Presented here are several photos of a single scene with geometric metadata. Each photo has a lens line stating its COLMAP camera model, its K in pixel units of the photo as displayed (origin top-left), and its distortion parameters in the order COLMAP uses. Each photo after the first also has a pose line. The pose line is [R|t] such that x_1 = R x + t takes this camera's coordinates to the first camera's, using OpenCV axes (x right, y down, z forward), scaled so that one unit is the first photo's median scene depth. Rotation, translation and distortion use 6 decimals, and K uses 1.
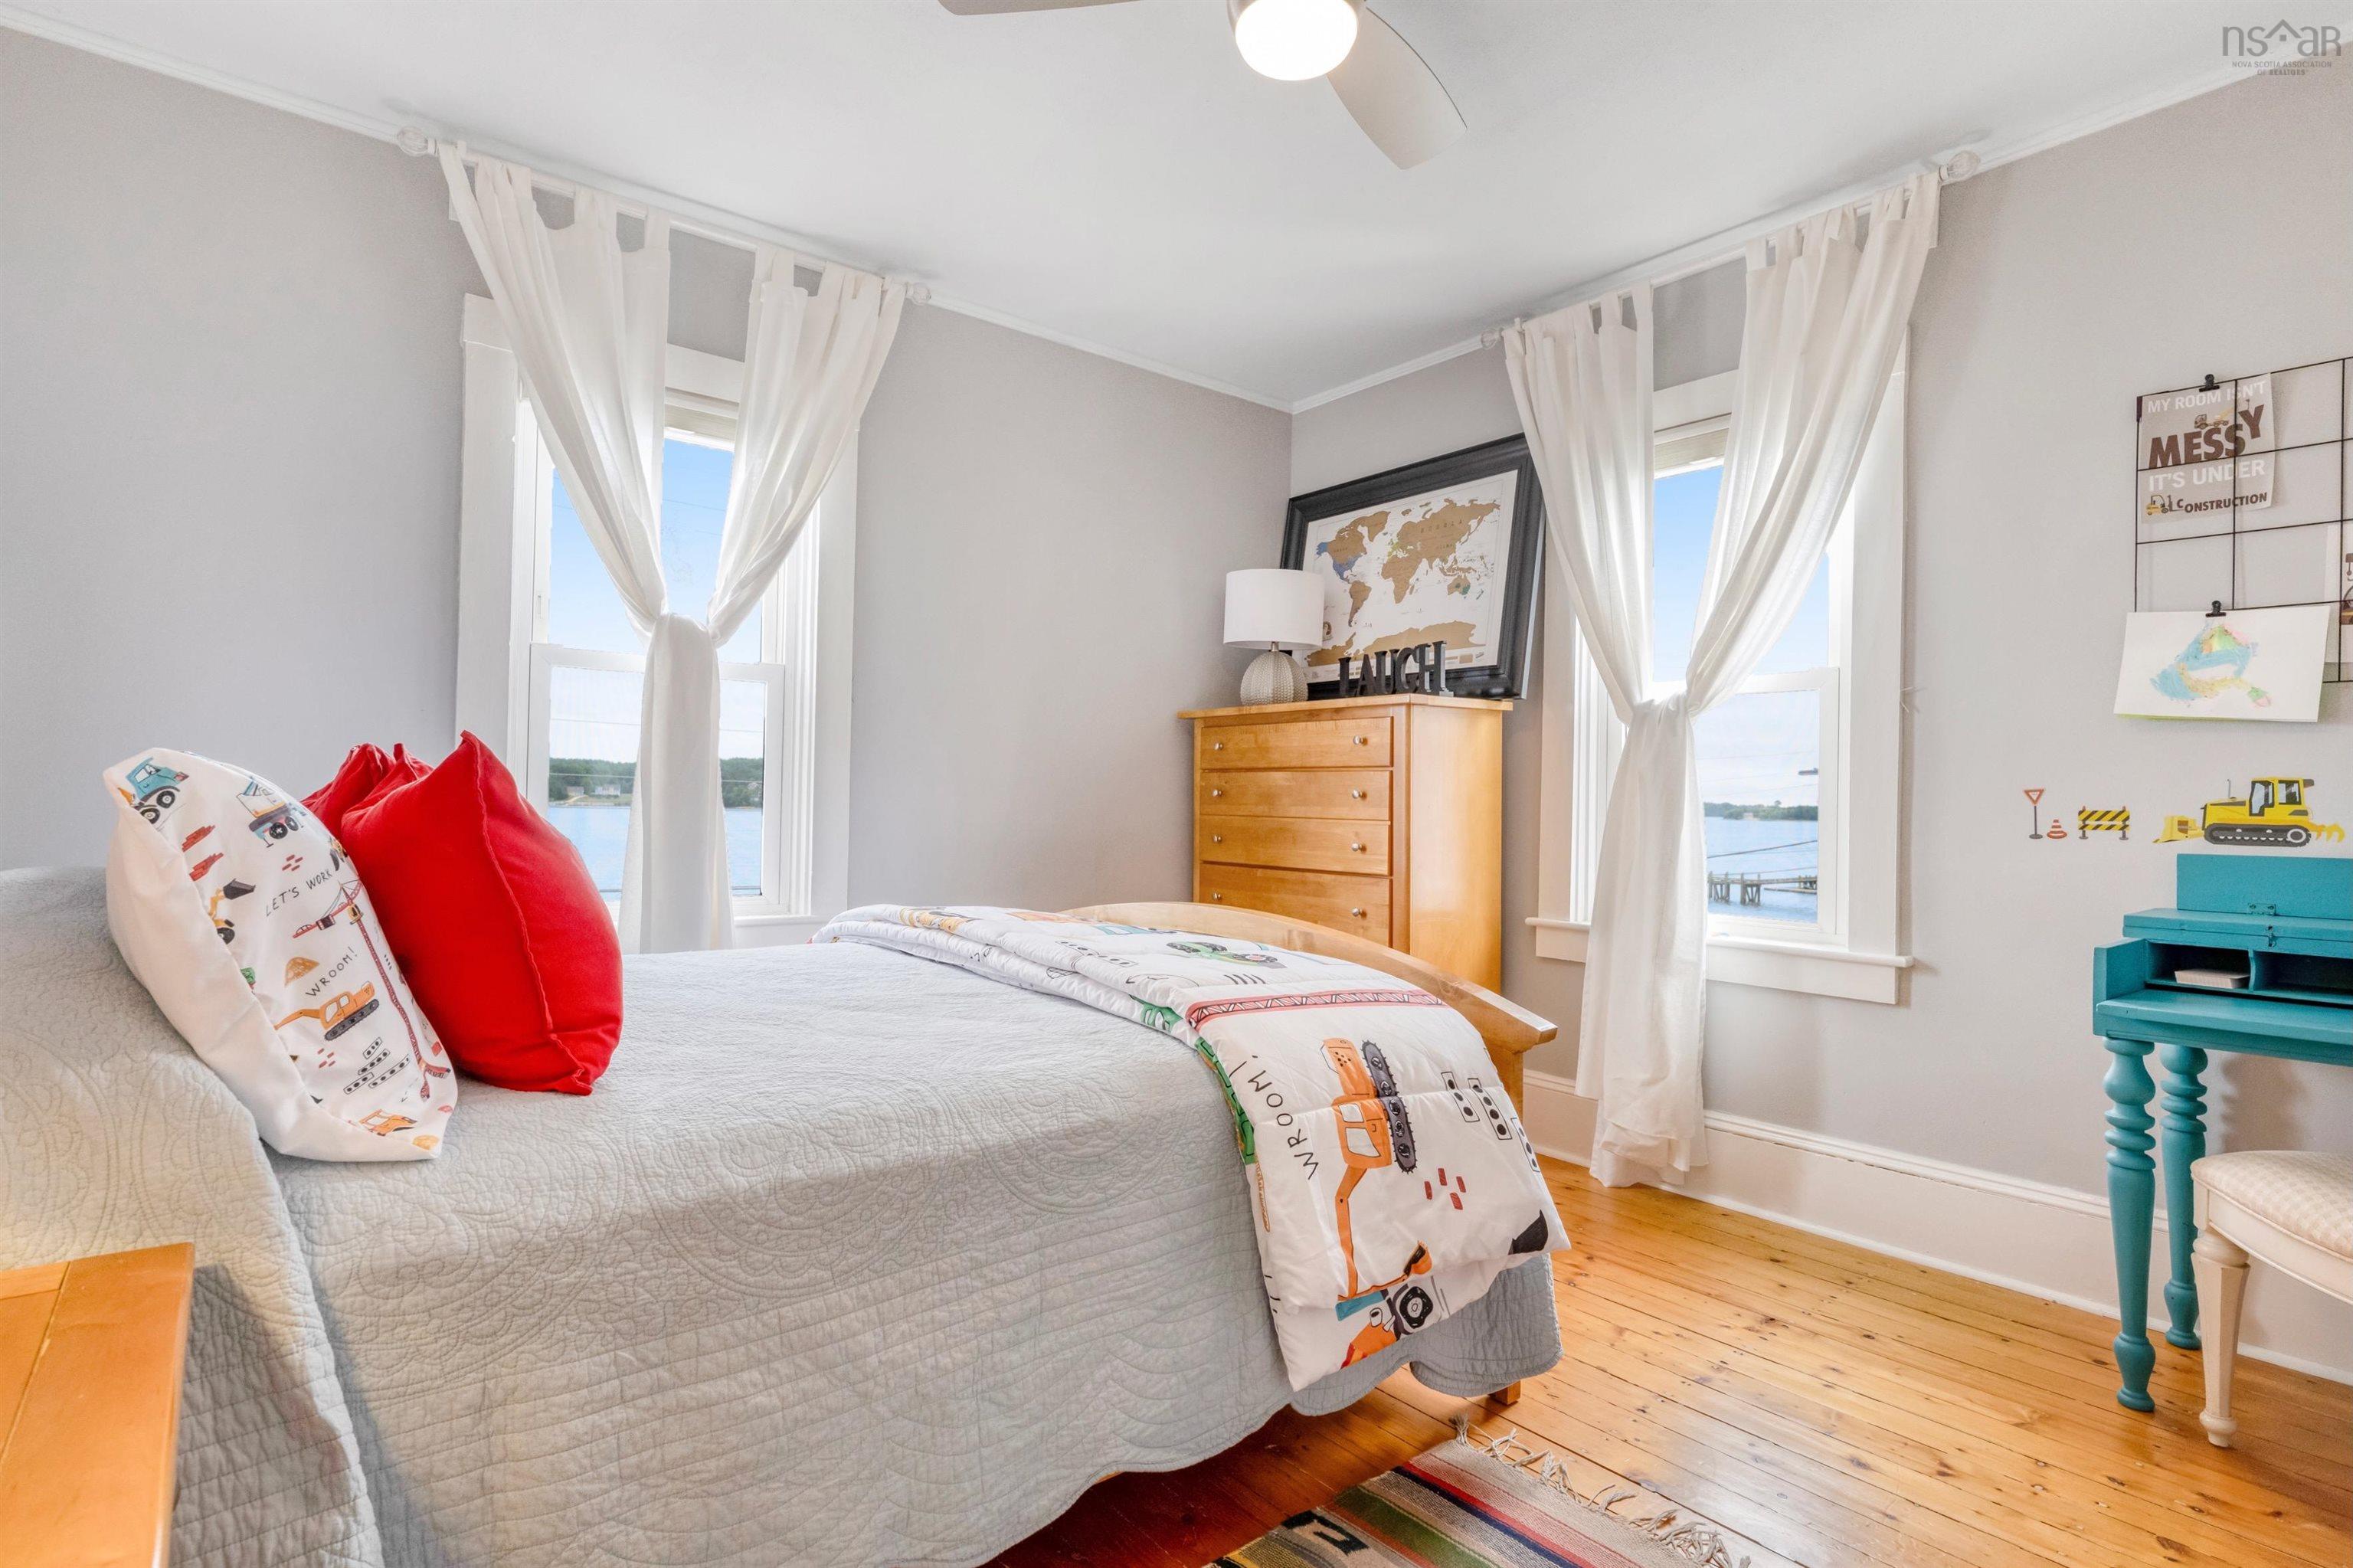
lens RADIAL K [[1201.6, 0, 1176.5], [0, 1201.6, 784.0], [0, 0, 1]] dist [-0.001162, 0.000164]
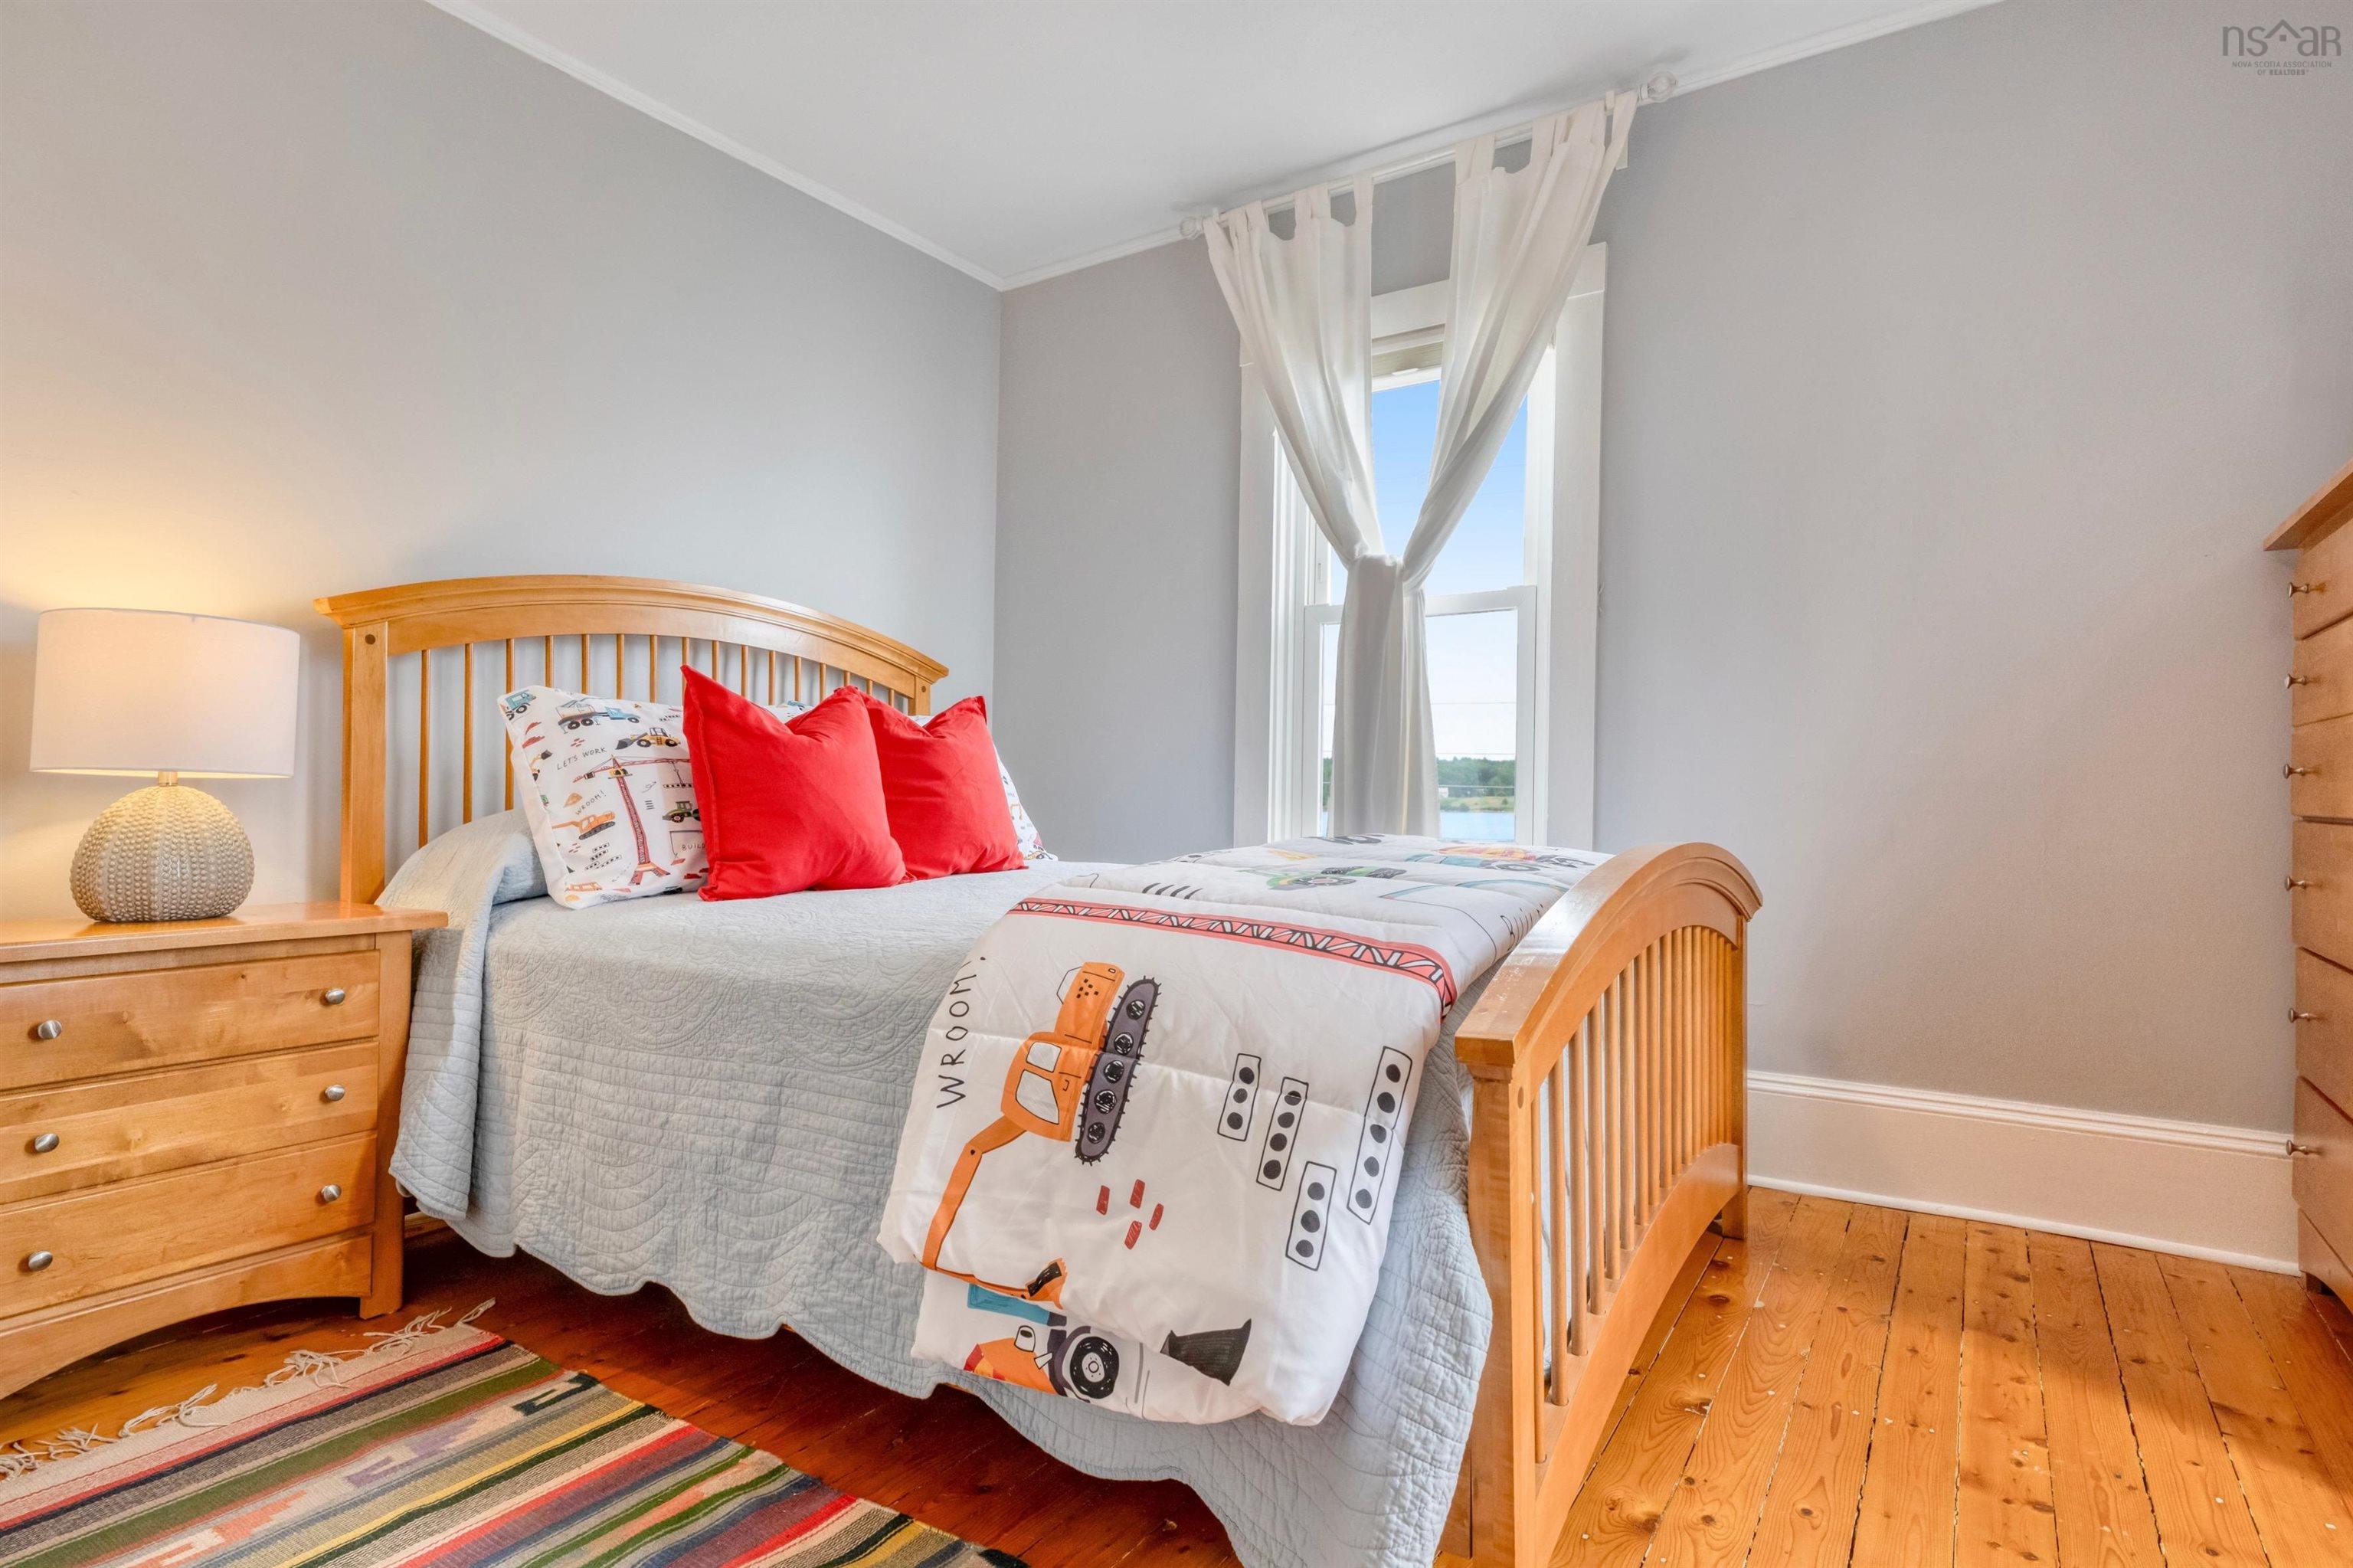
lens RADIAL K [[1241.8, 0, 1122.4], [0, 1241.8, 784.4], [0, 0, 1]] dist [0.001779, 0.000152]
pose [[0.297588, -0.028210, -0.954278, 0.892952], [0.015665, 0.999573, -0.024664, 0.127211], [0.954566, -0.007609, 0.297903, 0.821258]]
